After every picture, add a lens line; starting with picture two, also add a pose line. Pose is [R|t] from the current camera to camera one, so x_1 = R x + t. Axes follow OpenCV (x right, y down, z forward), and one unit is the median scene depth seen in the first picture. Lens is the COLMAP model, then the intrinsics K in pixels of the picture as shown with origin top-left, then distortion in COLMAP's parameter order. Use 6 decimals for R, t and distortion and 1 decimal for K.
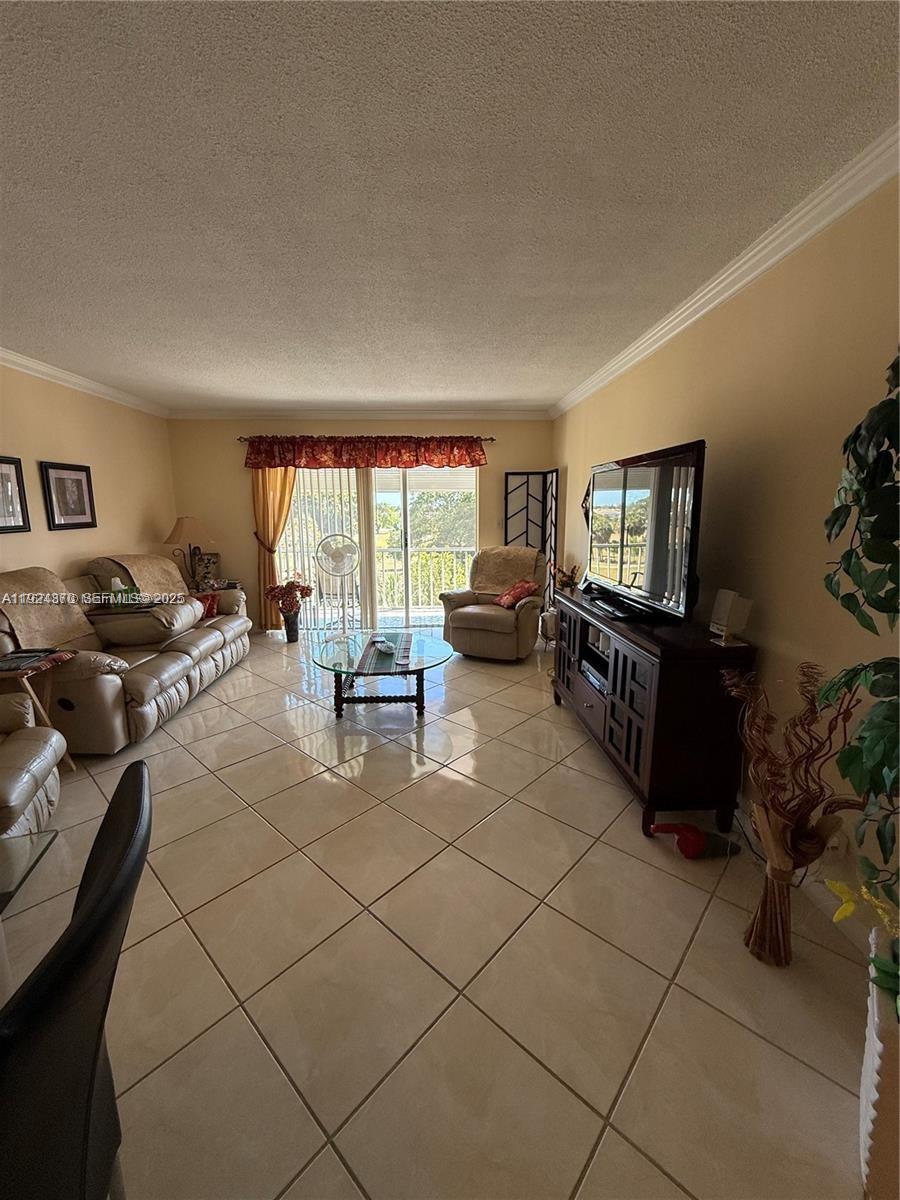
lens RADIAL K [[478.2, 0, 449.4], [0, 478.2, 593.0], [0, 0, 1]] dist [-0.001097, 0.000684]
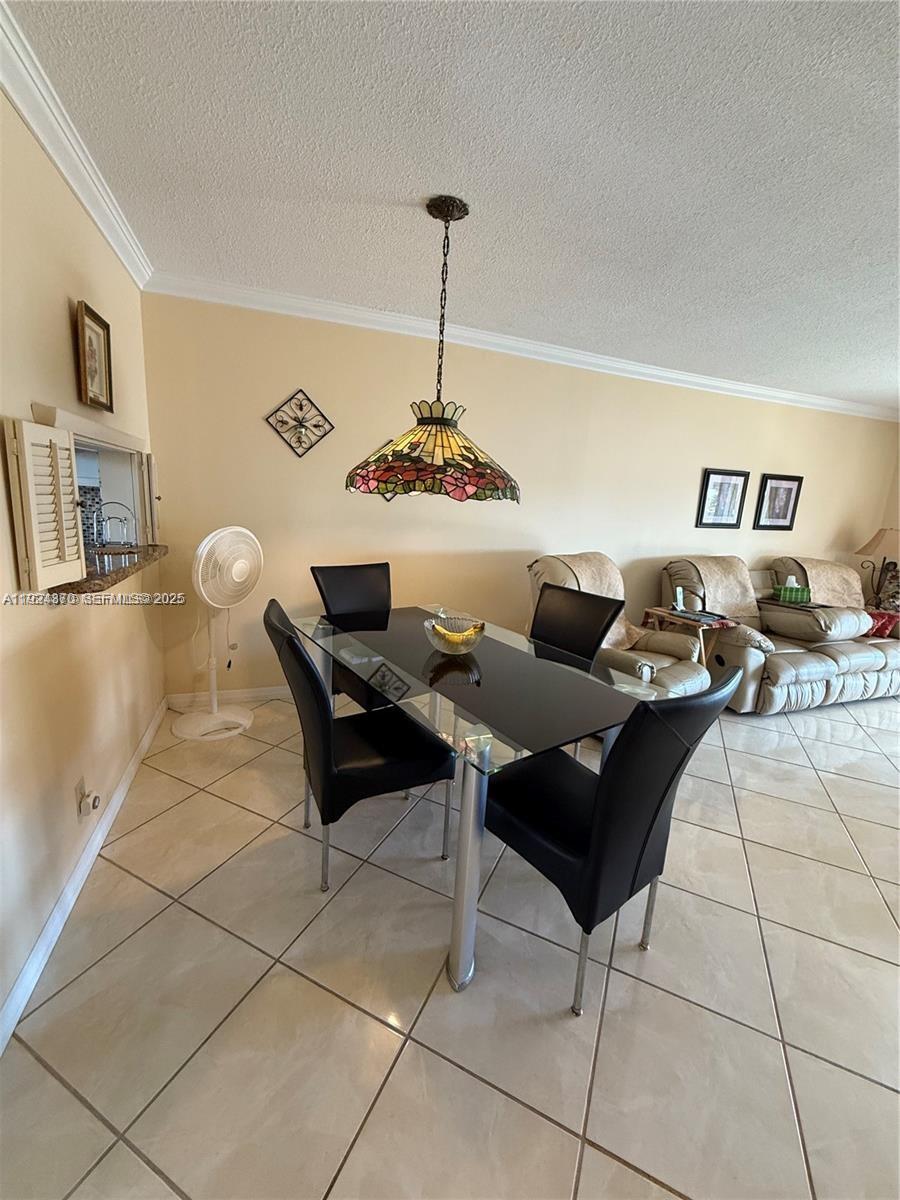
lens RADIAL K [[478.2, 0, 452.2], [0, 478.2, 593.7], [0, 0, 1]] dist [-0.001097, 0.000684]
pose [[0.296929, 0.209964, -0.931530, 0.107068], [-0.223022, 0.963796, 0.146147, 0.020267], [0.928490, 0.164356, 0.333006, -0.096585]]
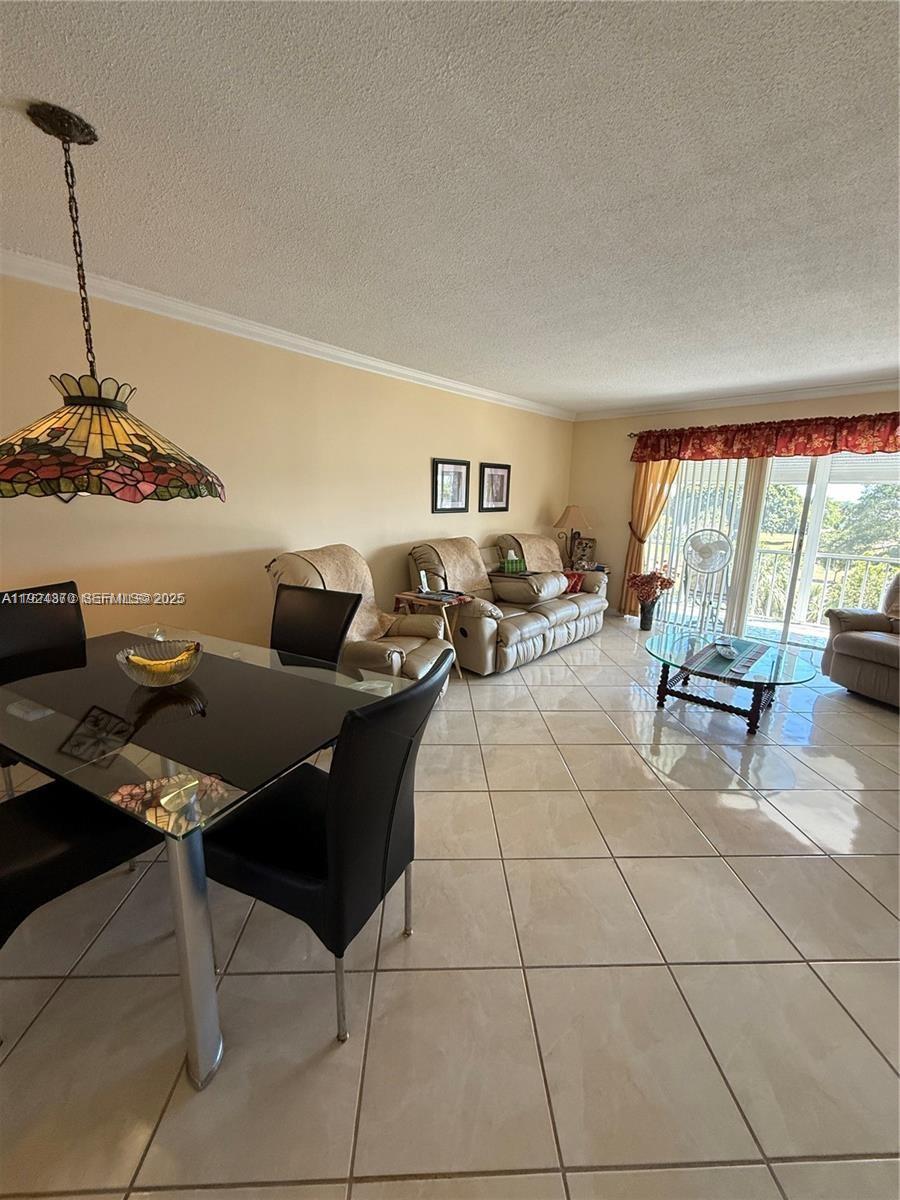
lens RADIAL K [[478.2, 0, 449.8], [0, 478.2, 593.7], [0, 0, 1]] dist [-0.001097, 0.000684]
pose [[0.700819, 0.161033, -0.694926, 0.105259], [-0.147206, 0.985865, 0.079998, 0.005248], [0.697985, 0.046234, 0.714618, -0.046312]]
